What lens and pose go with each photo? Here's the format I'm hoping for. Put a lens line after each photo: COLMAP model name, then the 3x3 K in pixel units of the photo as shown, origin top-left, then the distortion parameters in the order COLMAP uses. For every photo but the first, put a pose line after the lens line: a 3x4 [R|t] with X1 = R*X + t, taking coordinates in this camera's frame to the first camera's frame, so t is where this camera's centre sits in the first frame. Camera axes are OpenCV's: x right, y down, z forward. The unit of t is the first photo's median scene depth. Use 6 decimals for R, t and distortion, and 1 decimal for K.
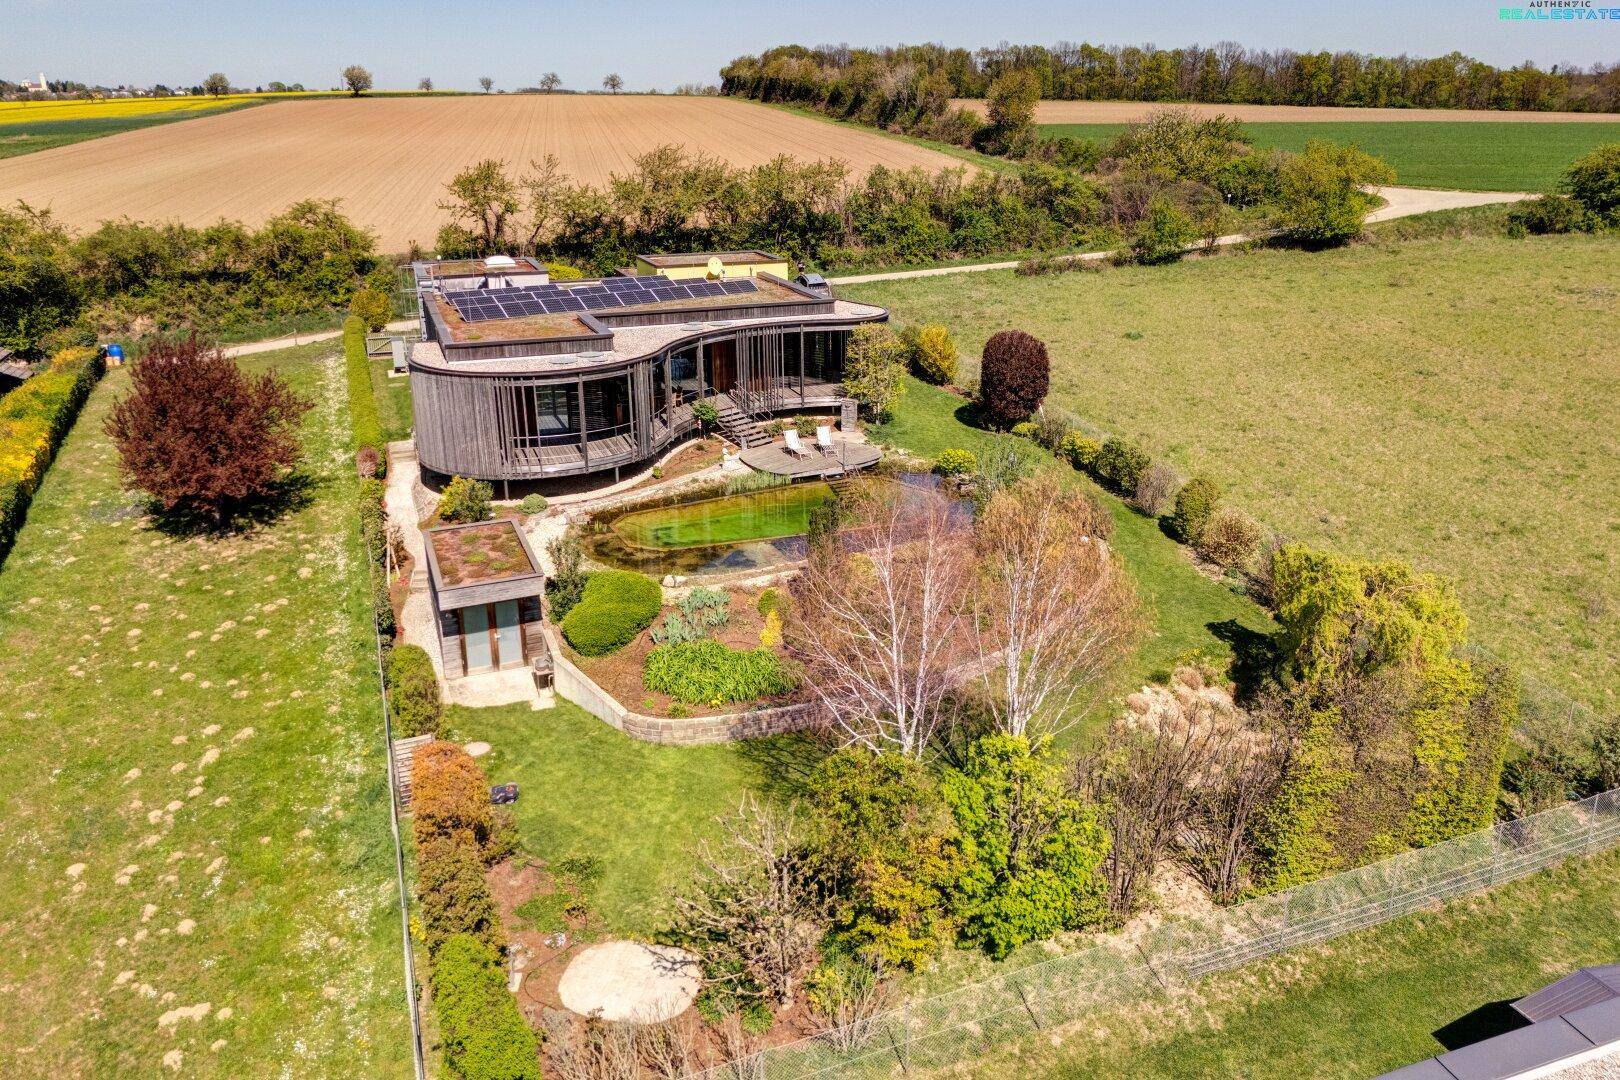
lens RADIAL K [[1218.9, 0, 811.5], [0, 1218.9, 499.5], [0, 0, 1]] dist [0.076477, -0.065566]
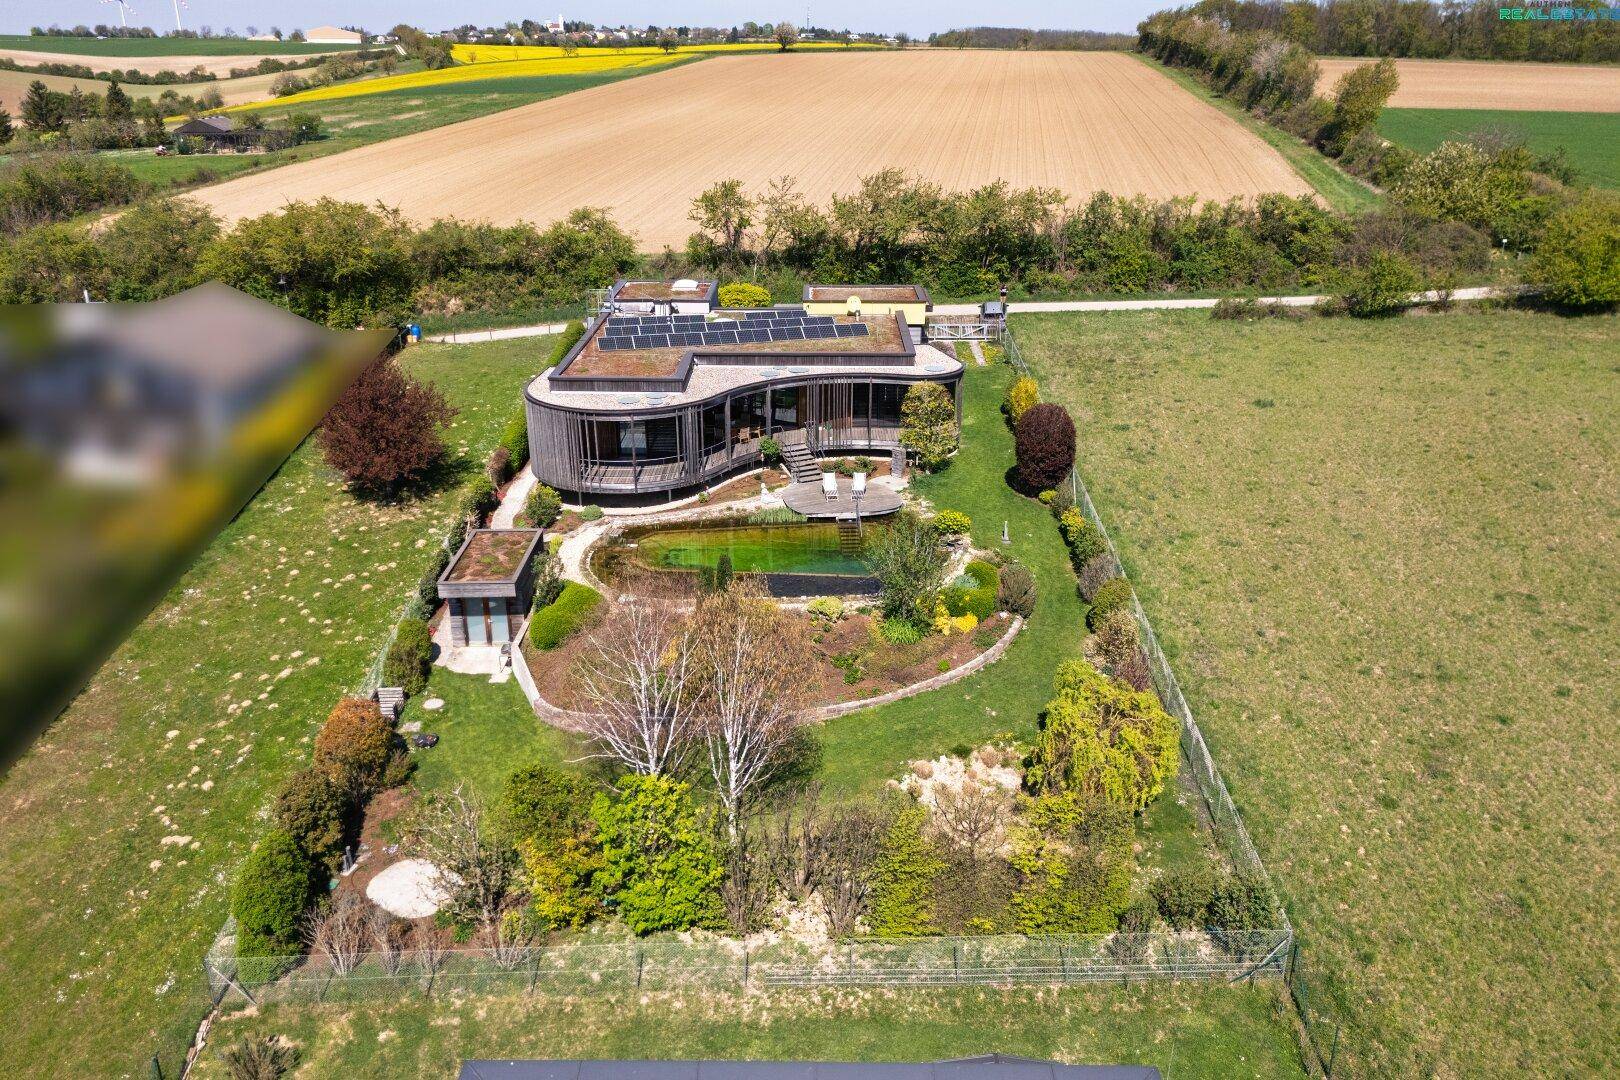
lens RADIAL K [[1229.0, 0, 810.0], [0, 1229.0, 540.0], [0, 0, 1]] dist [0.065320, -0.055379]
pose [[0.932580, 0.145849, -0.330185, 0.339999], [-0.118811, 0.987792, 0.100754, -0.103733], [0.340849, -0.054731, 0.938523, -0.091414]]
